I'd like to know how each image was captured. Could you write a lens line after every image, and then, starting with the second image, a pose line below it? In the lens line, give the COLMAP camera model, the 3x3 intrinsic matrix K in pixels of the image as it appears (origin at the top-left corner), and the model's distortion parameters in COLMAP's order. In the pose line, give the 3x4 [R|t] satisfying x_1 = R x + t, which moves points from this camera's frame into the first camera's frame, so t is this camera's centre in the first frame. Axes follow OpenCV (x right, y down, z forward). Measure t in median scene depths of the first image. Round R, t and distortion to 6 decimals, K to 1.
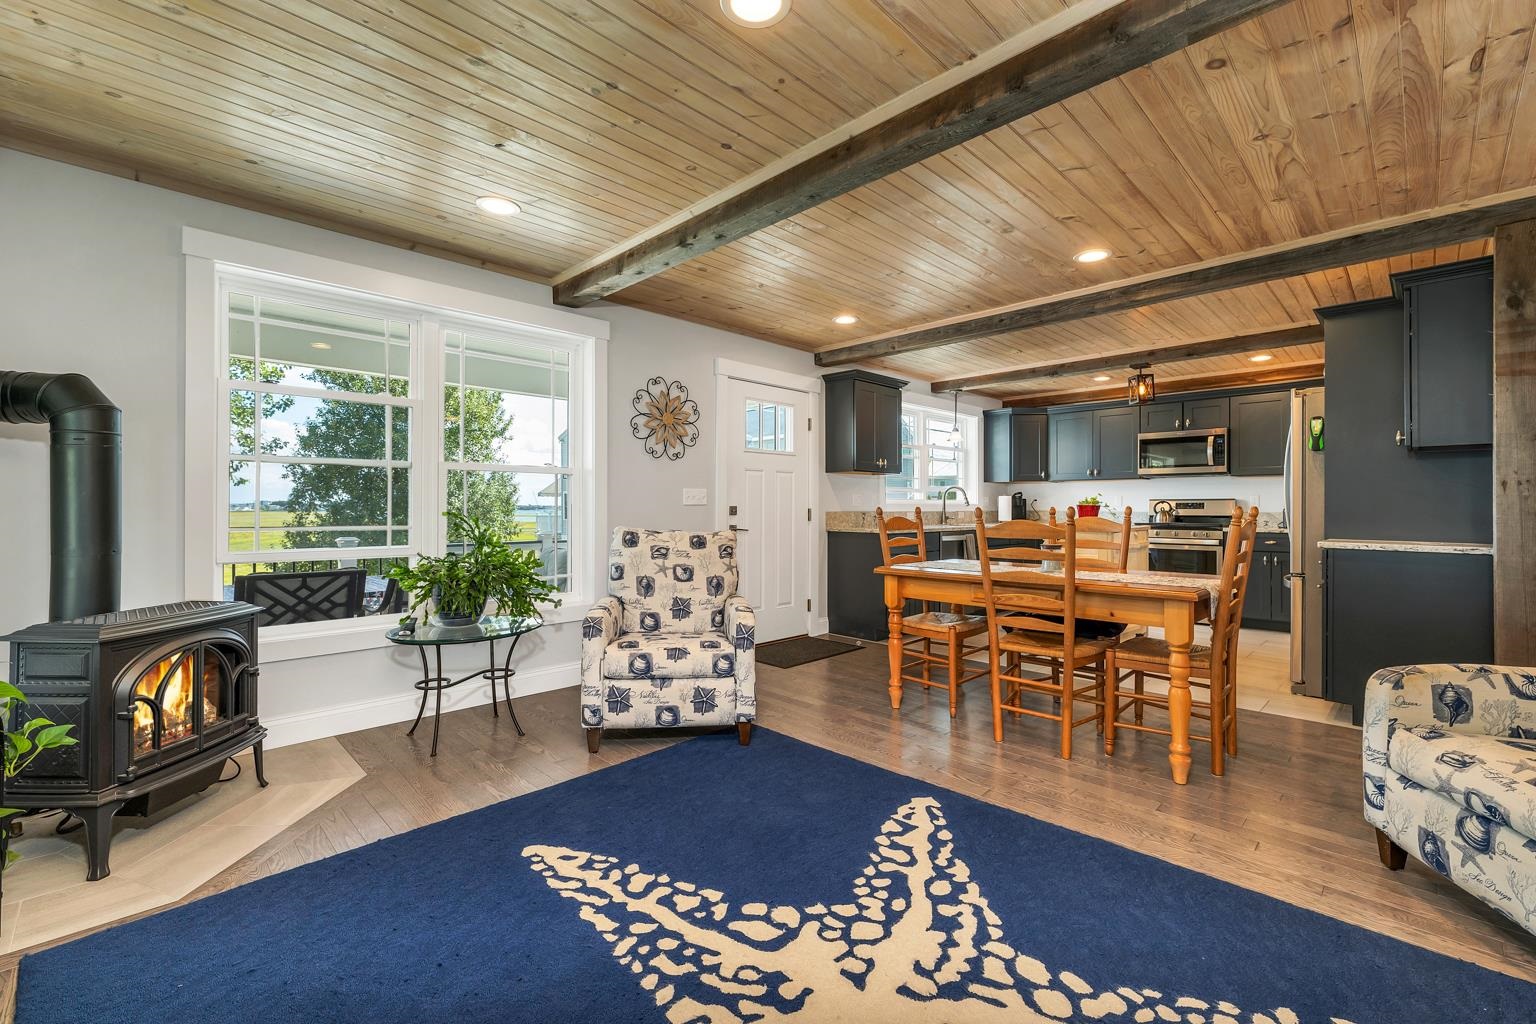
lens RADIAL K [[649.0, 0, 772.6], [0, 649.0, 500.5], [0, 0, 1]] dist [-0.000861, 0.000545]
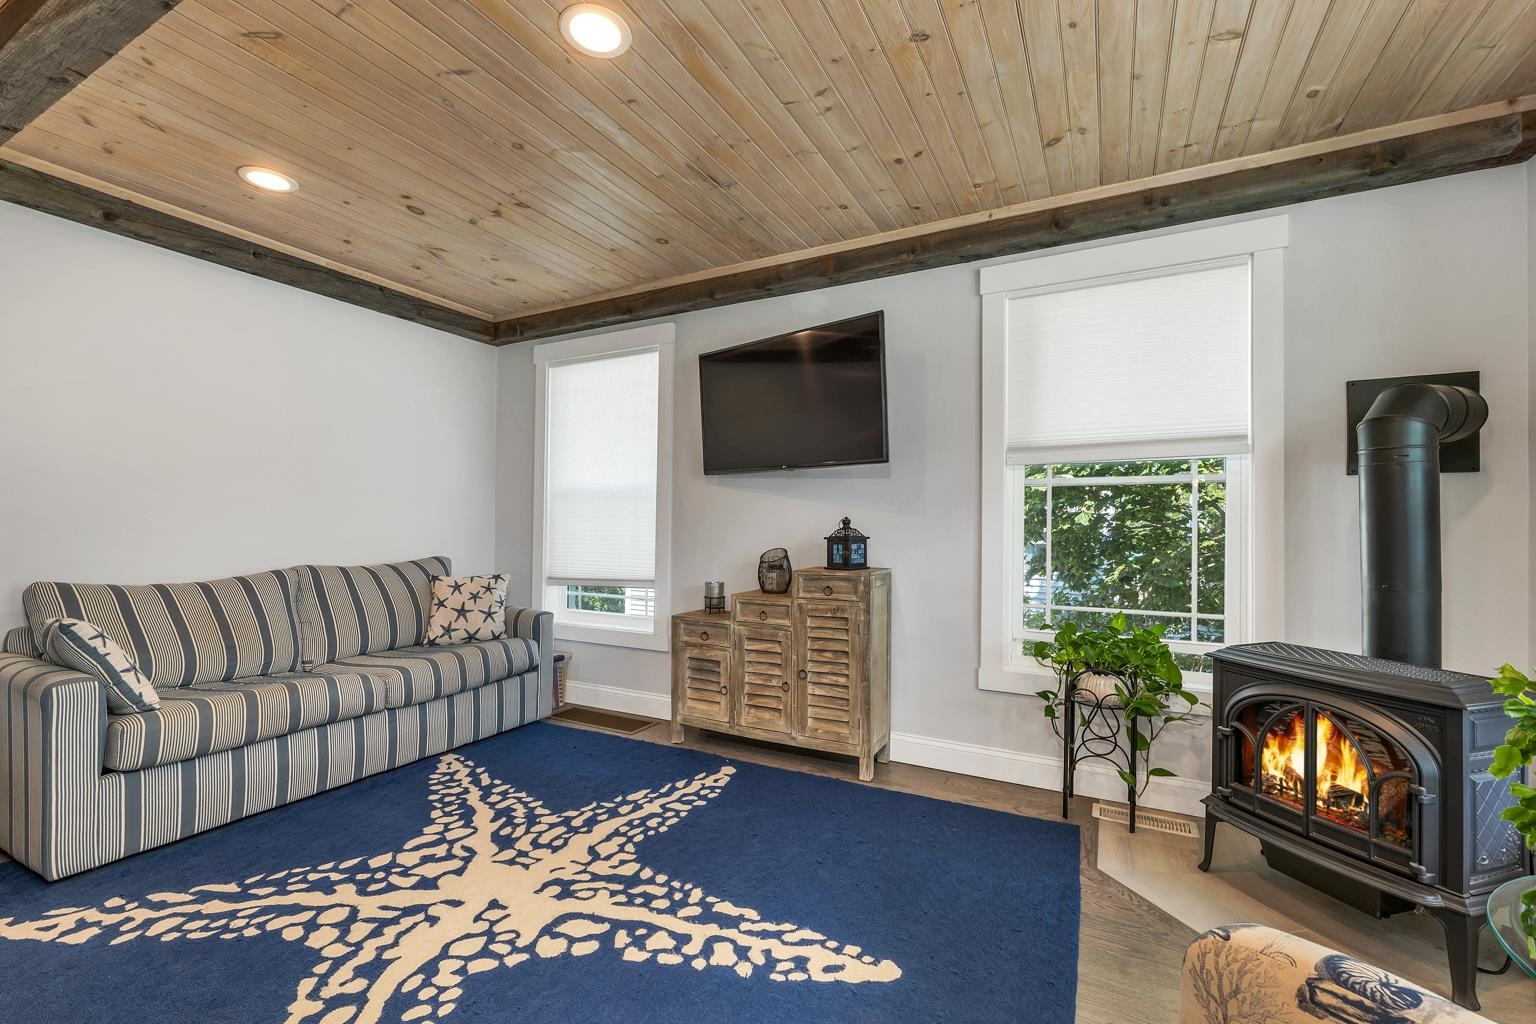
lens RADIAL K [[649.0, 0, 777.2], [0, 649.0, 519.6], [0, 0, 1]] dist [-0.000861, 0.000545]
pose [[-0.951943, -0.012526, -0.306020, 0.003101], [-0.006063, 0.999738, -0.022061, 0.017562], [0.306217, -0.019146, -0.951769, 2.004148]]
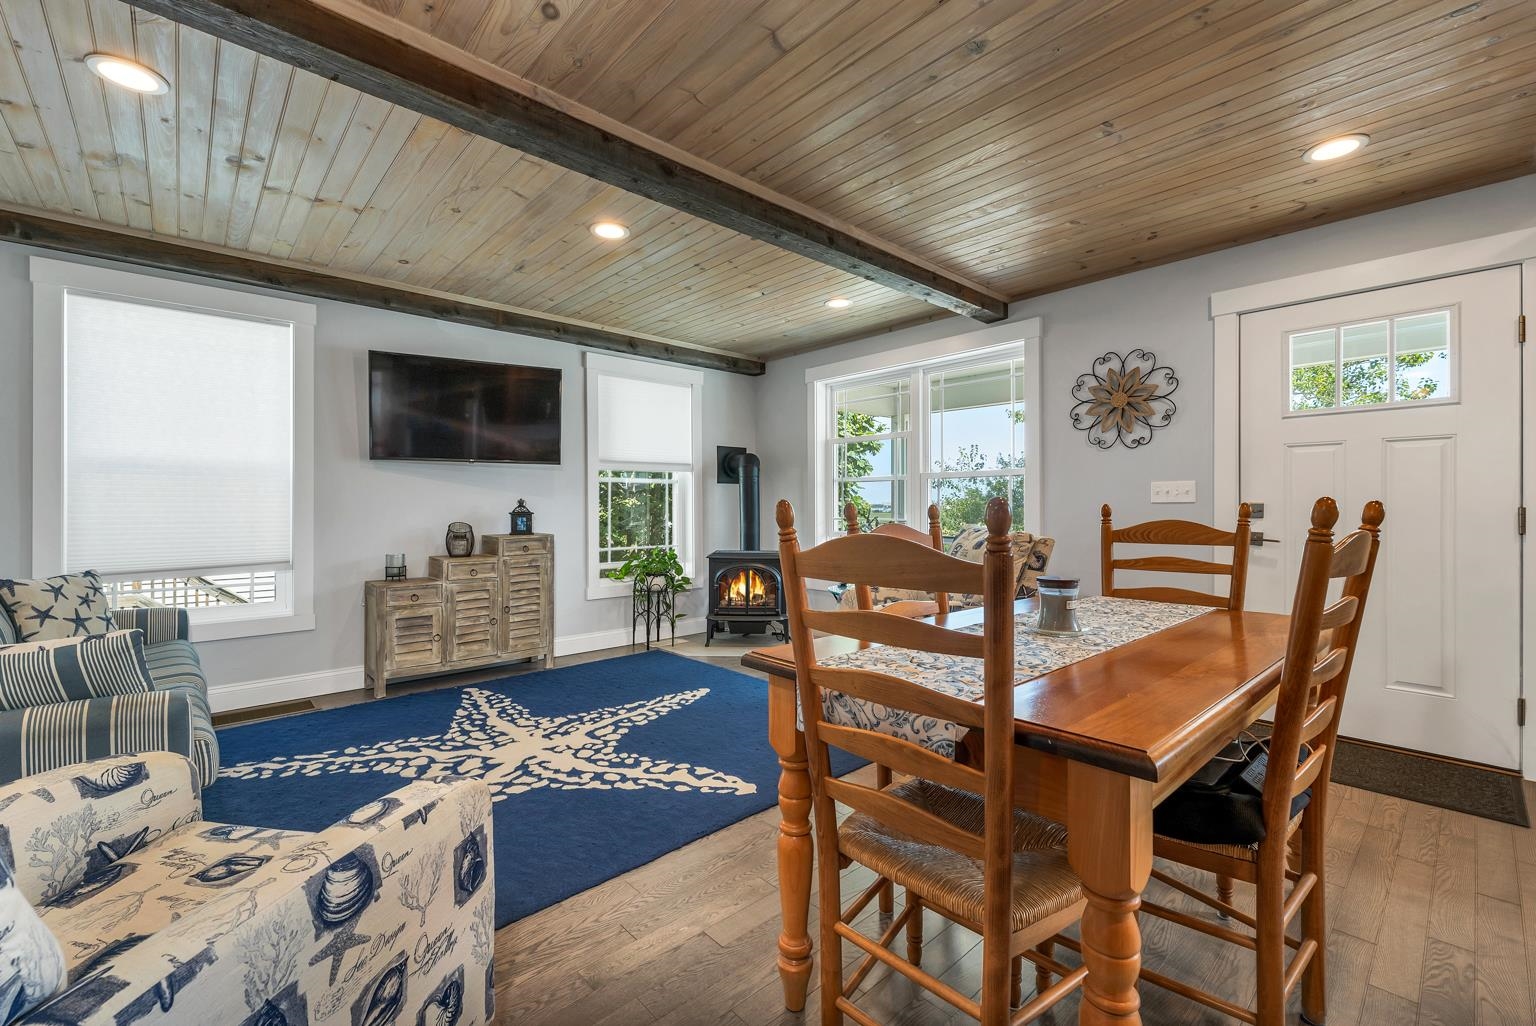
lens RADIAL K [[635.3, 0, 760.8], [0, 635.3, 504.2], [0, 0, 1]] dist [0.002764, -0.000007]
pose [[-0.041788, -0.005245, -0.999113, 1.709192], [0.012647, 0.999903, -0.005778, 0.018315], [0.999046, -0.012877, -0.041718, 1.457768]]
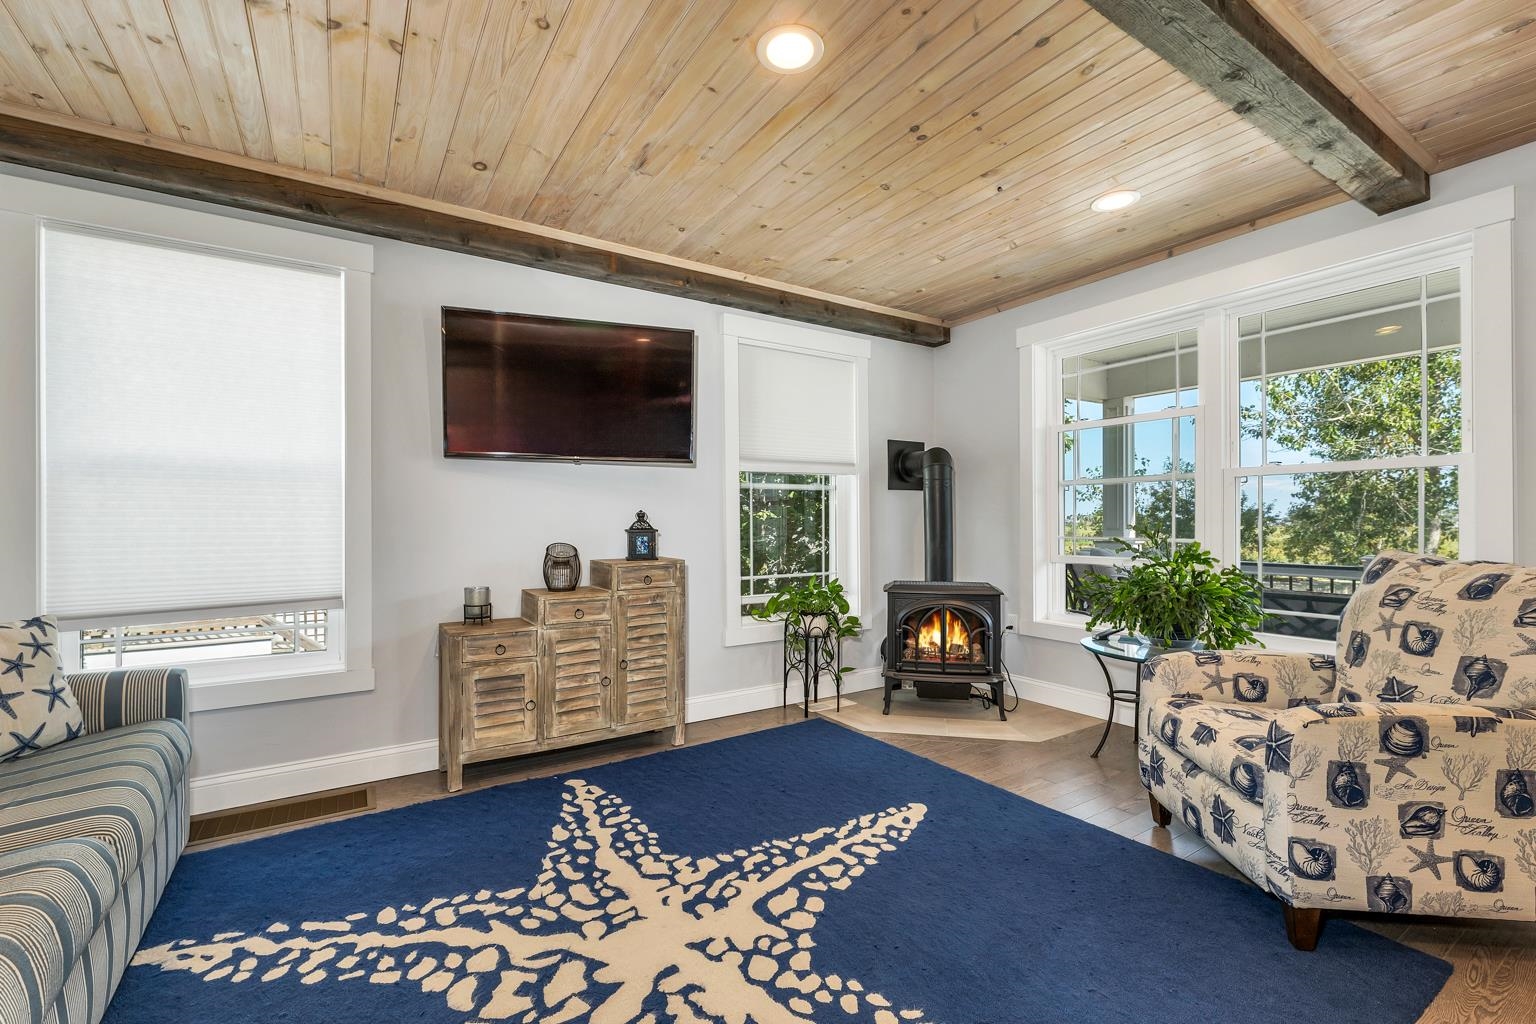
lens RADIAL K [[649.0, 0, 757.2], [0, 649.0, 521.5], [0, 0, 1]] dist [-0.000861, 0.000545]
pose [[-0.210971, -0.001361, -0.977491, 1.012800], [0.014448, 0.999885, -0.004510, 0.015634], [0.977386, -0.015075, -0.210927, 1.135839]]
